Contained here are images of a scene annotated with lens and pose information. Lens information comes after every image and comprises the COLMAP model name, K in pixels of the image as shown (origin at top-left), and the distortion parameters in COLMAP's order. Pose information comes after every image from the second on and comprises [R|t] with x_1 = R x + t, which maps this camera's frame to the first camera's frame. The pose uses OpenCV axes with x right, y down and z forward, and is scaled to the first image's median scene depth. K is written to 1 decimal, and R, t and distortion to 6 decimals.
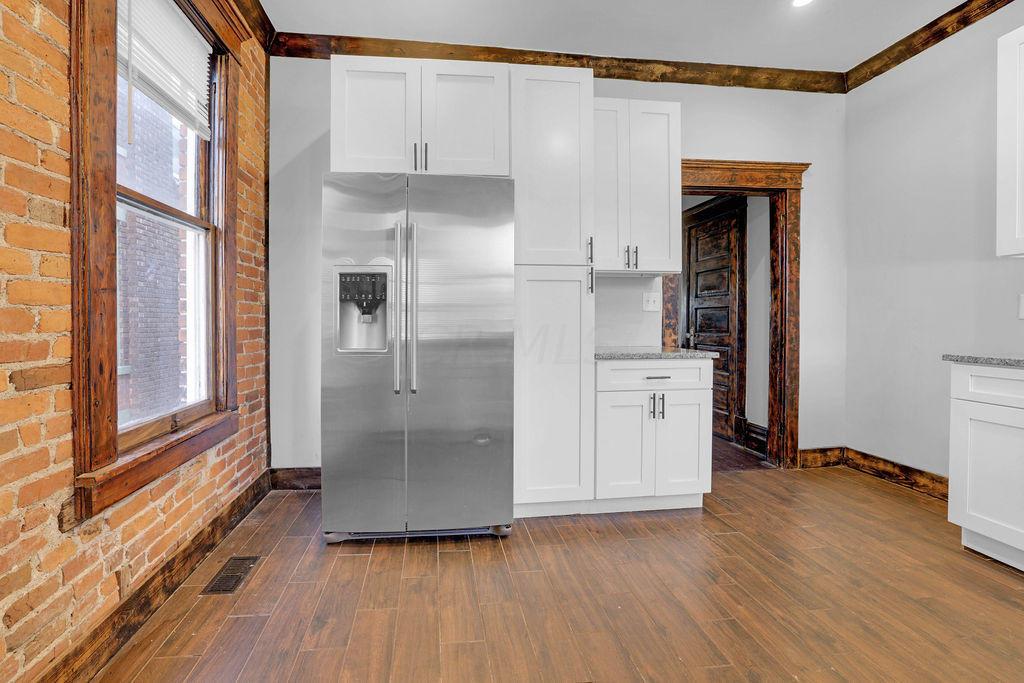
lens RADIAL K [[445.6, 0, 497.8], [0, 445.6, 328.0], [0, 0, 1]] dist [-0.038485, 0.011222]
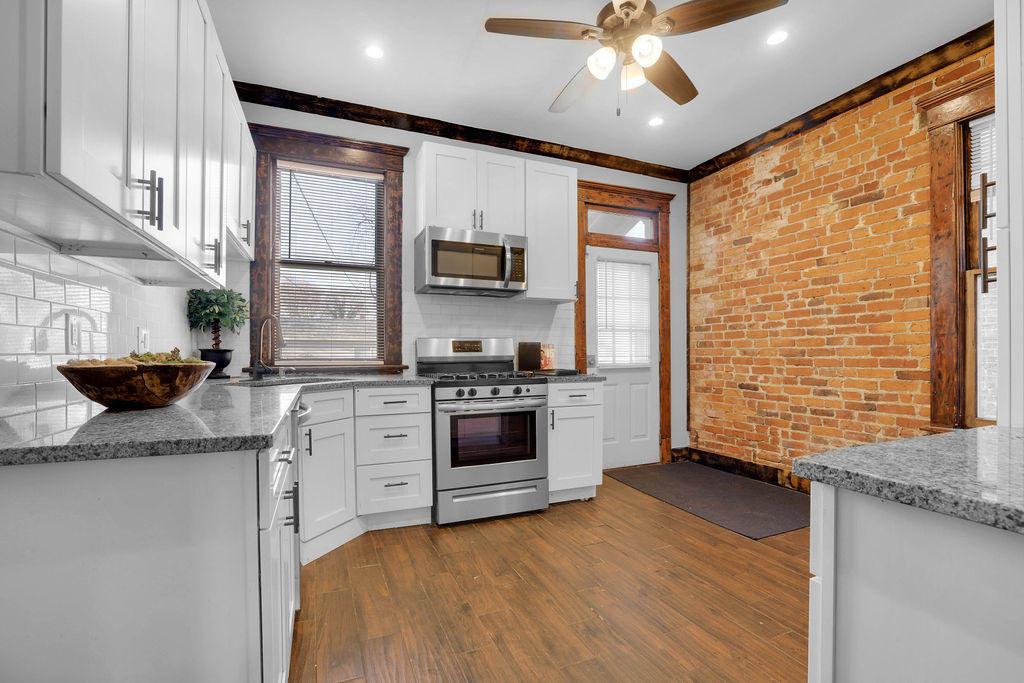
lens RADIAL K [[445.6, 0, 506.7], [0, 445.6, 352.2], [0, 0, 1]] dist [-0.038485, 0.011222]
pose [[-0.964659, 0.003928, -0.263473, 0.782116], [0.000531, 0.999916, 0.012963, -0.019604], [0.263502, 0.012365, -0.964580, 1.260927]]
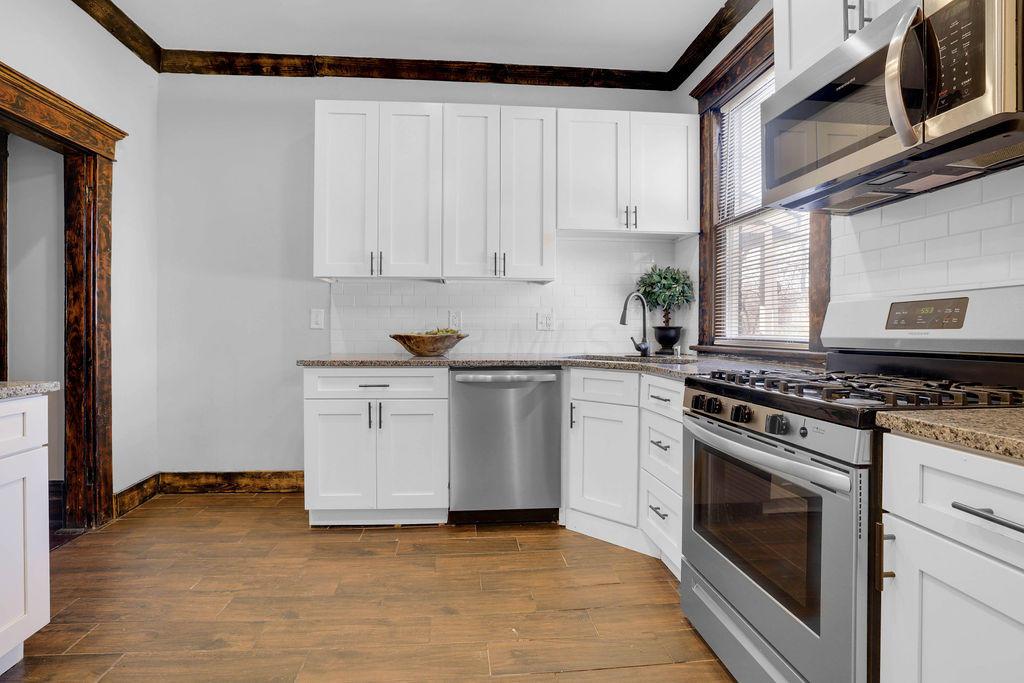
lens RADIAL K [[445.6, 0, 480.2], [0, 445.6, 332.9], [0, 0, 1]] dist [-0.038485, 0.011222]
pose [[0.072893, -0.003218, 0.997335, -0.047498], [0.012965, 0.999913, 0.002279, -0.004494], [-0.997256, 0.012764, 0.072928, 0.393186]]
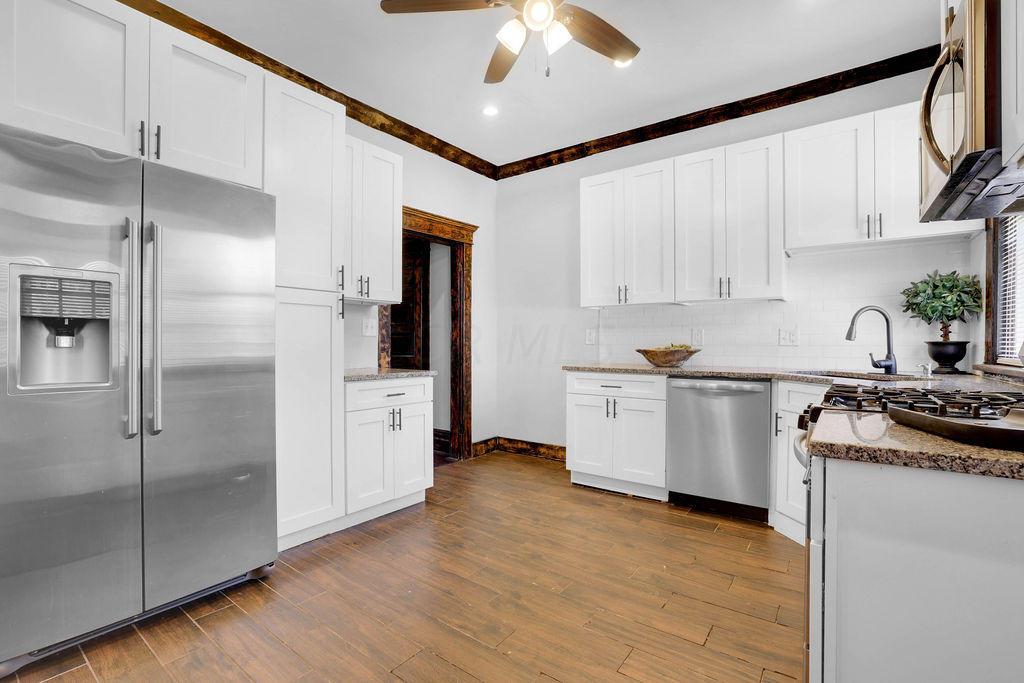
lens RADIAL K [[445.6, 0, 504.4], [0, 445.6, 346.2], [0, 0, 1]] dist [-0.038485, 0.011222]
pose [[0.701305, -0.000454, 0.712861, -0.258325], [0.008201, 0.999939, -0.007431, -0.002224], [-0.712814, 0.011057, 0.701266, -0.004696]]
